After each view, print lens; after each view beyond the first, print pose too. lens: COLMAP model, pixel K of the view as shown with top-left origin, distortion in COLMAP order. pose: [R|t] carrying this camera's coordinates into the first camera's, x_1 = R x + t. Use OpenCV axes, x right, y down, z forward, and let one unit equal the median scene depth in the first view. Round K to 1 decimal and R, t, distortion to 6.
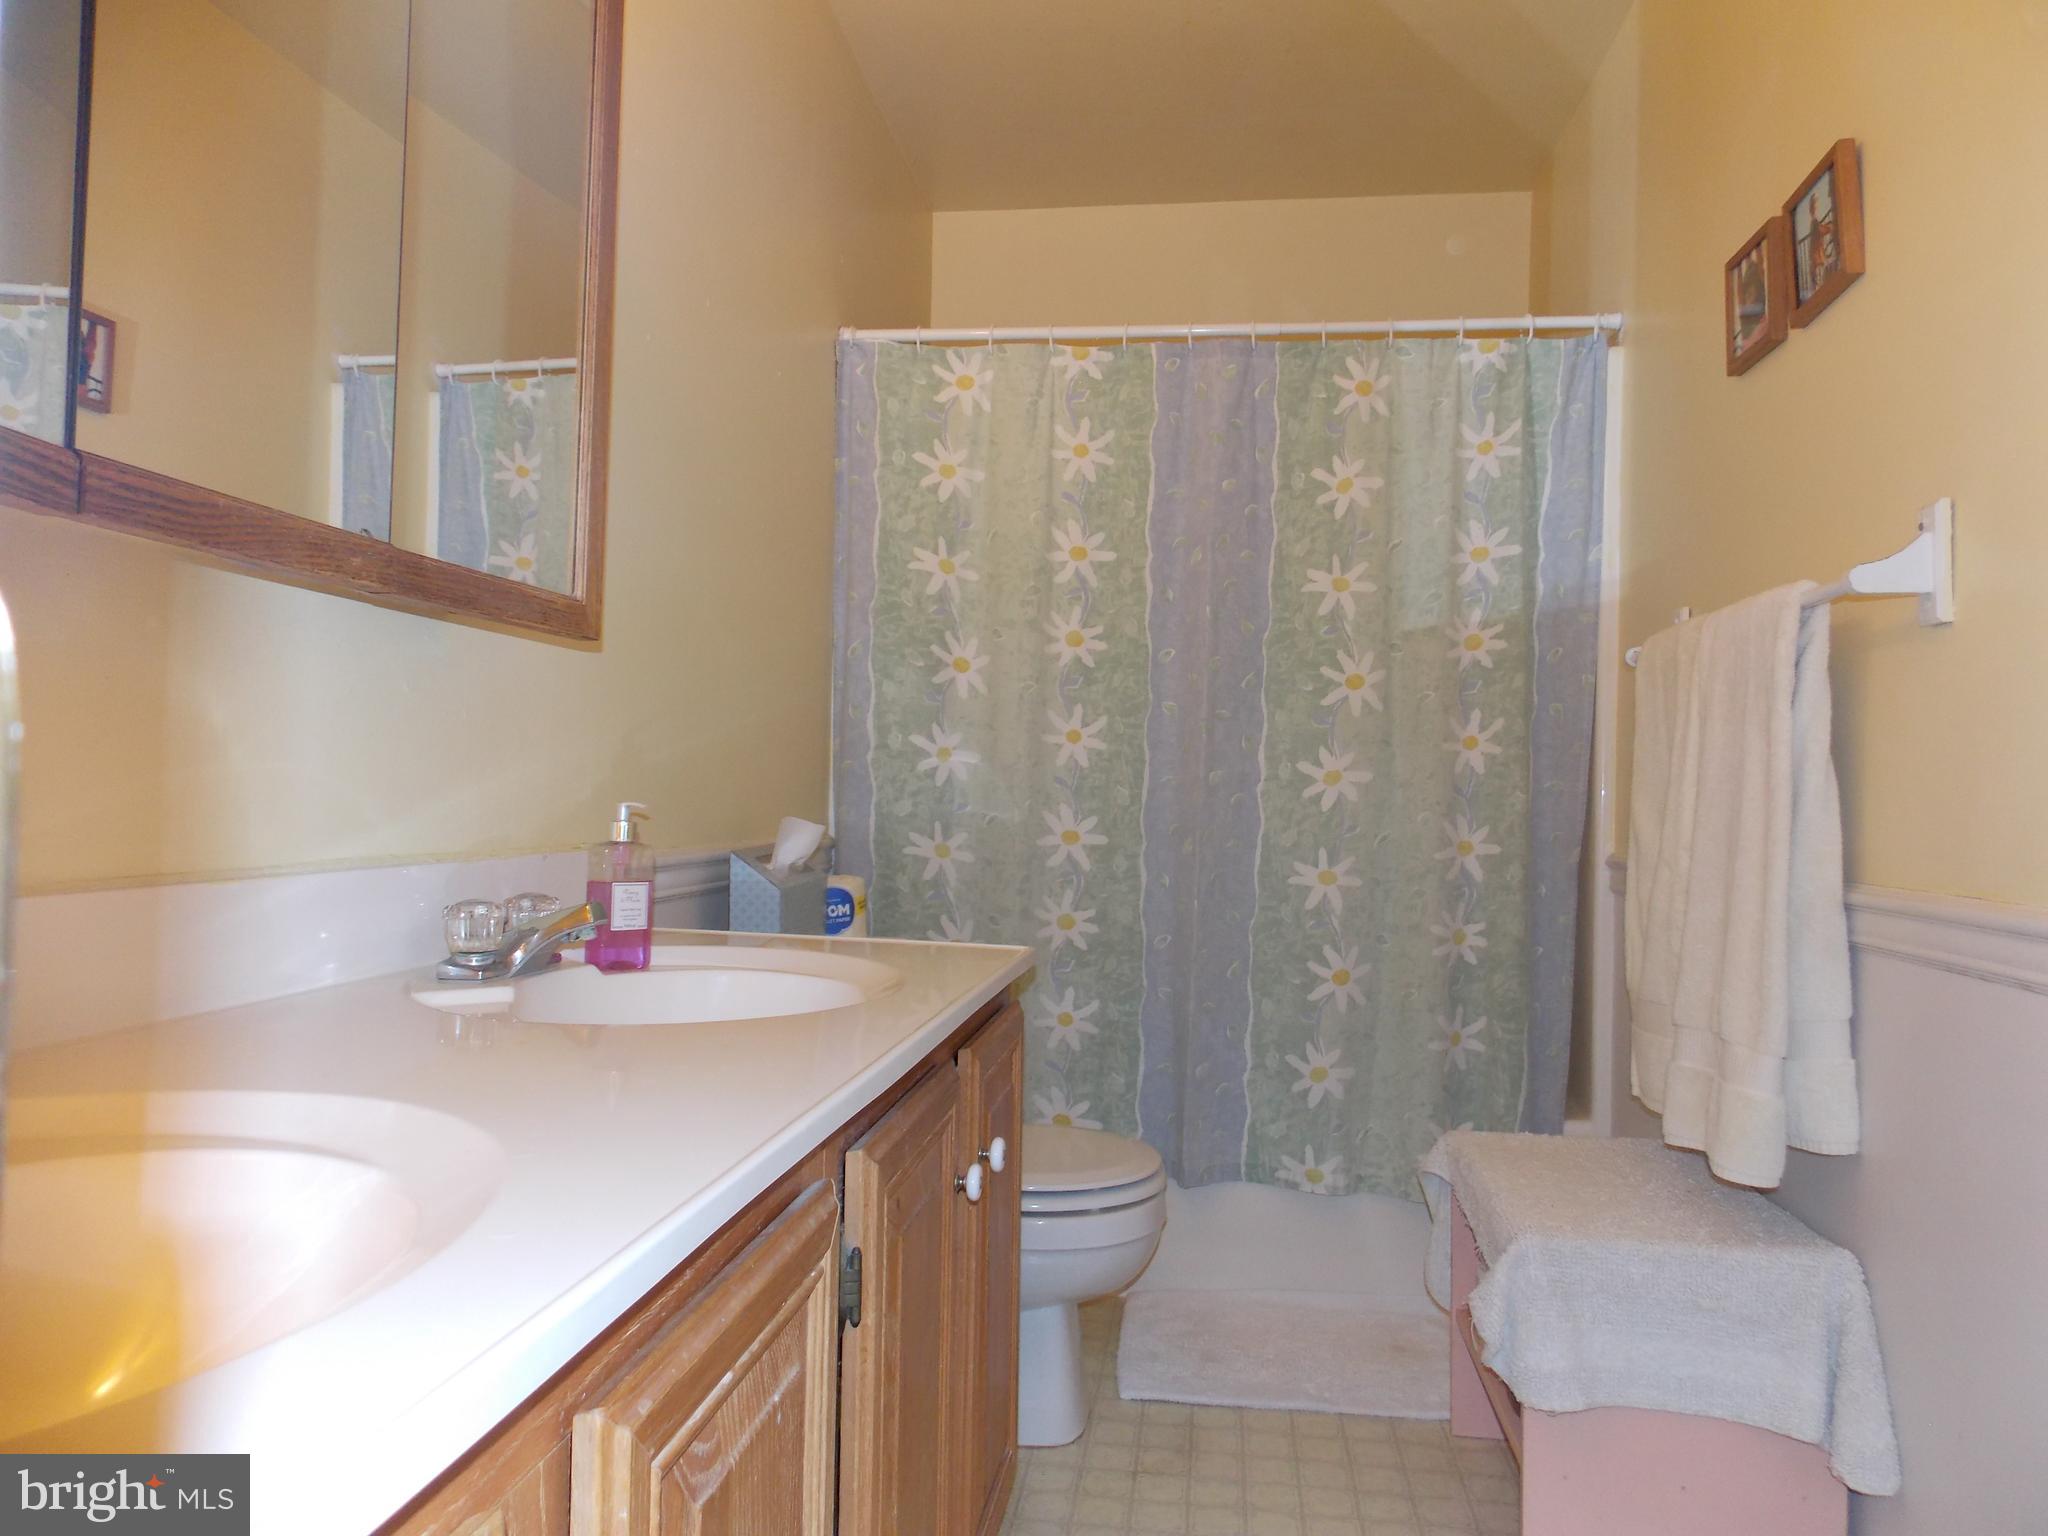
lens RADIAL K [[1369.0, 0, 1026.3], [0, 1369.0, 779.9], [0, 0, 1]] dist [0.013706, -0.002502]
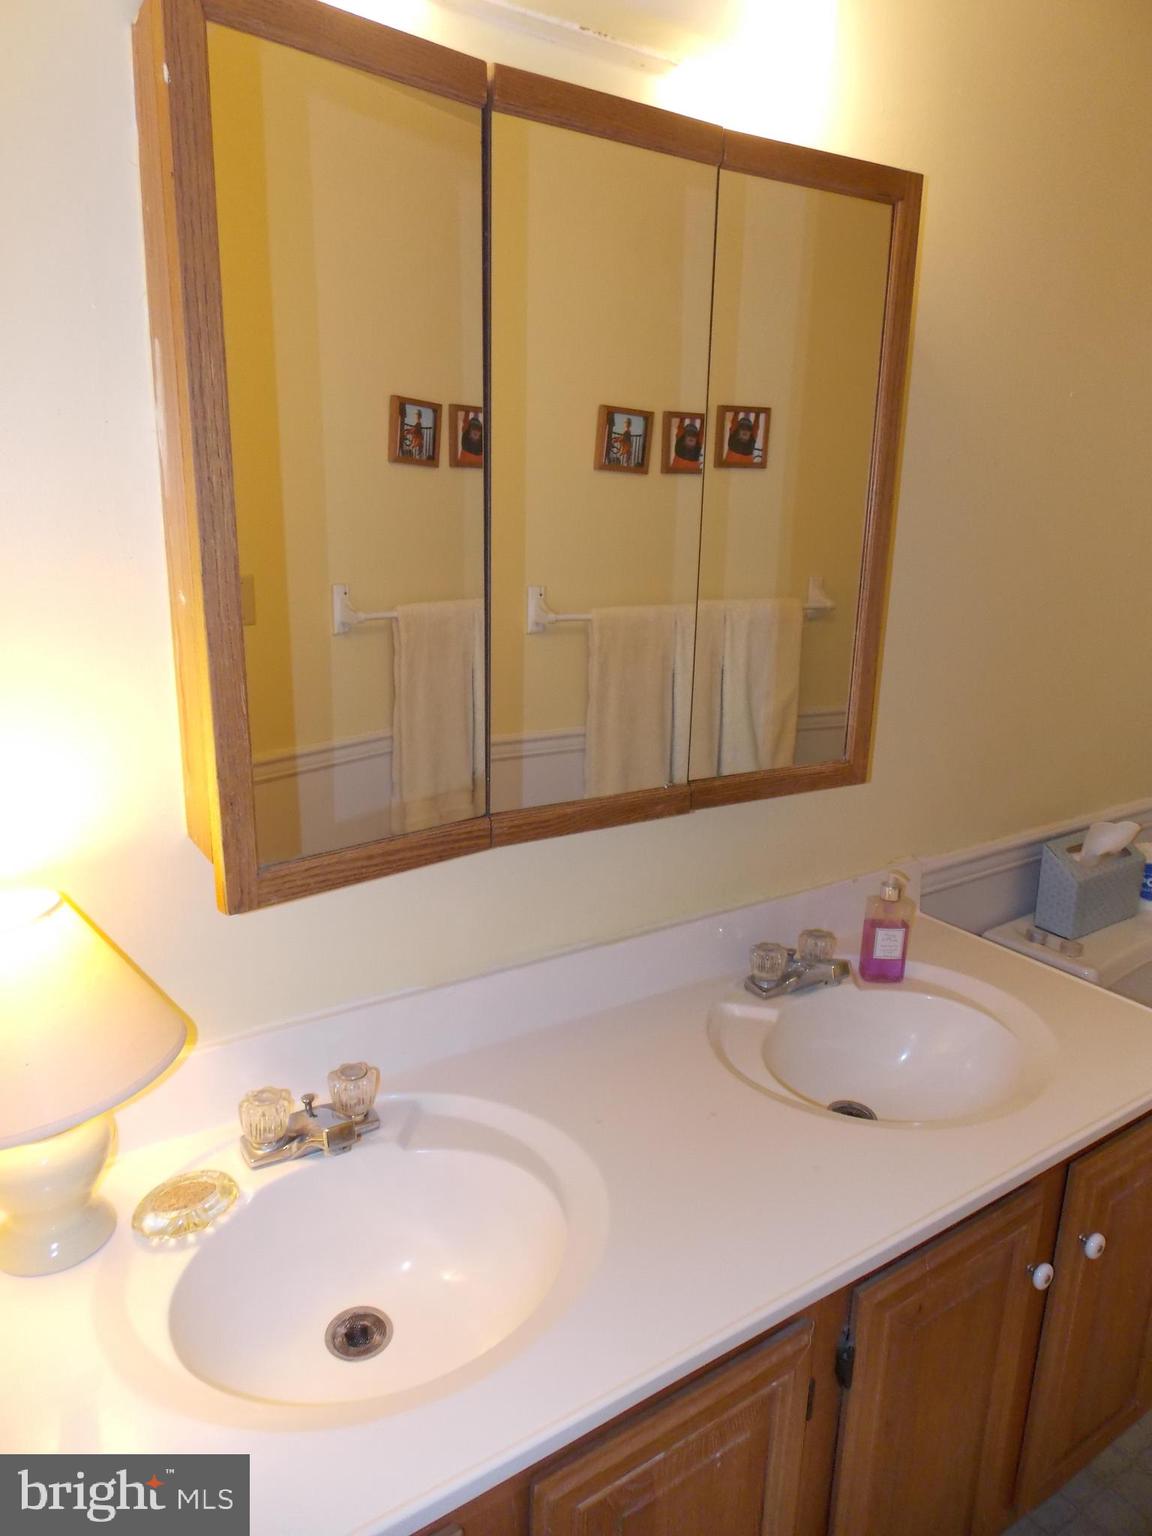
lens RADIAL K [[1026.7, 0, 575.3], [0, 1026.7, 779.4], [0, 0, 1]] dist [0.013706, -0.002502]
pose [[0.666985, 0.189056, -0.720687, 0.141870], [0.013425, 0.964065, 0.265325, -0.215993], [0.744950, -0.186643, 0.640479, 0.049167]]
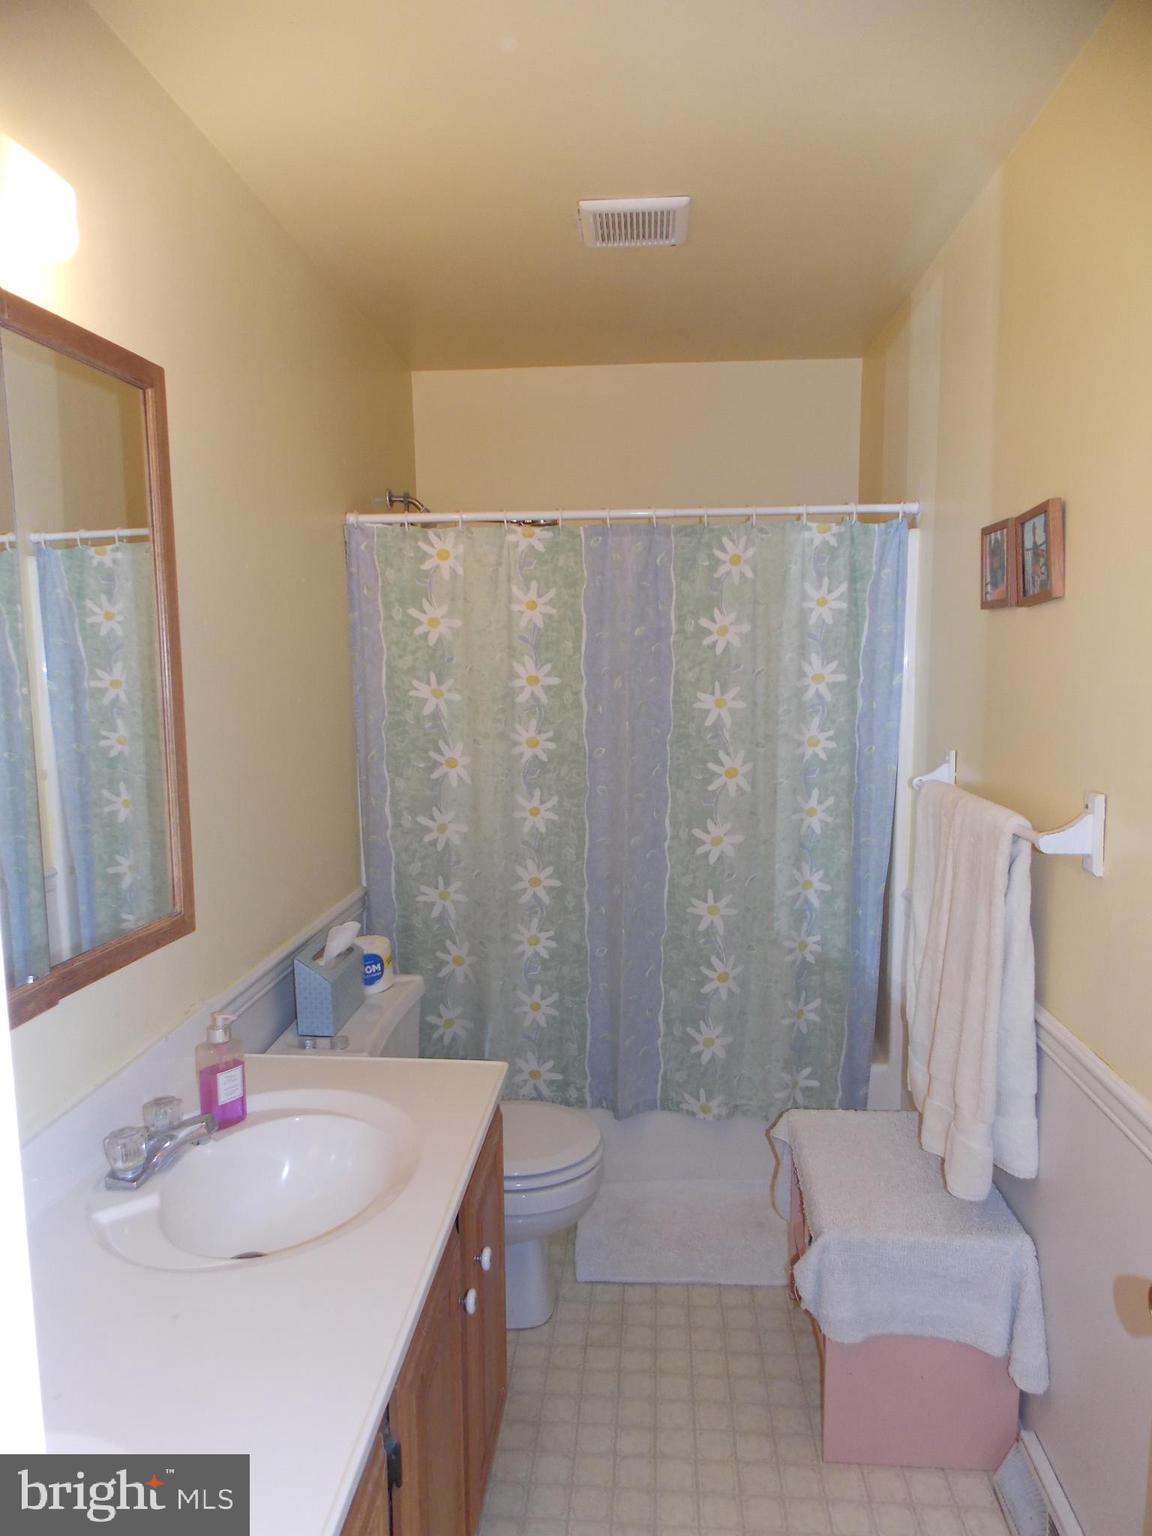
lens RADIAL K [[1026.7, 0, 581.8], [0, 1026.7, 791.8], [0, 0, 1]] dist [0.013706, -0.002502]
pose [[0.996983, -0.040707, 0.066095, 0.015111], [0.030291, 0.987981, 0.151576, -0.217771], [-0.071470, -0.149116, 0.986233, -0.038234]]
